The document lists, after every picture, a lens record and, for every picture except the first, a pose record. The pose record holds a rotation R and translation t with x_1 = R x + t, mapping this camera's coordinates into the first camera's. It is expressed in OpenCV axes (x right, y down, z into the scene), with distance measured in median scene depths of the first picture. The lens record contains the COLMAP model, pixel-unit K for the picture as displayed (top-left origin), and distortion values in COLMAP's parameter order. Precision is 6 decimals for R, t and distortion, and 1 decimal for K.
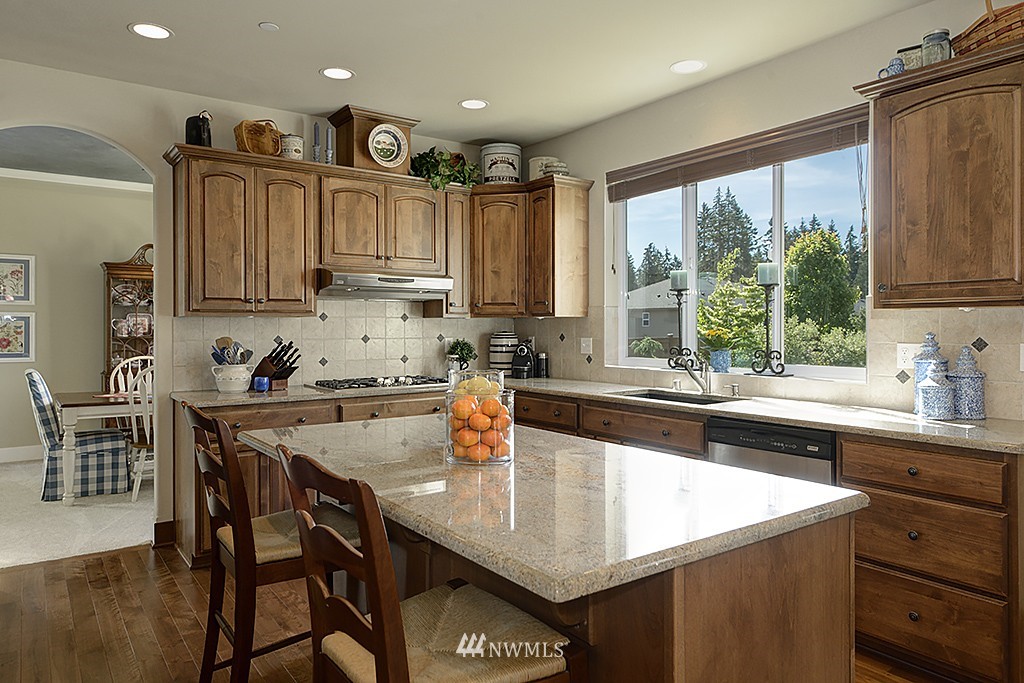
lens RADIAL K [[677.2, 0, 512.5], [0, 677.2, 336.8], [0, 0, 1]] dist [-0.004695, 0.000000]
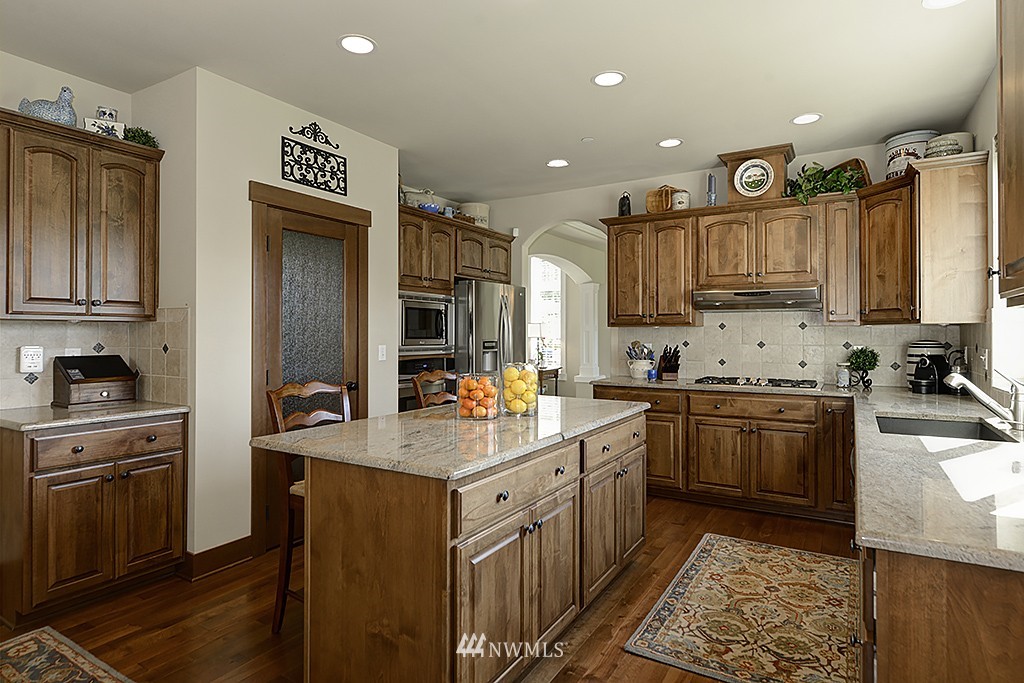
lens RADIAL K [[563.2, 0, 510.6], [0, 563.2, 334.5], [0, 0, 1]] dist [0.007192, -0.000050]
pose [[0.384640, 0.004229, -0.923057, 0.553788], [-0.013362, 0.999910, -0.000987, -0.008262], [0.922970, 0.012714, 0.384662, 0.251551]]
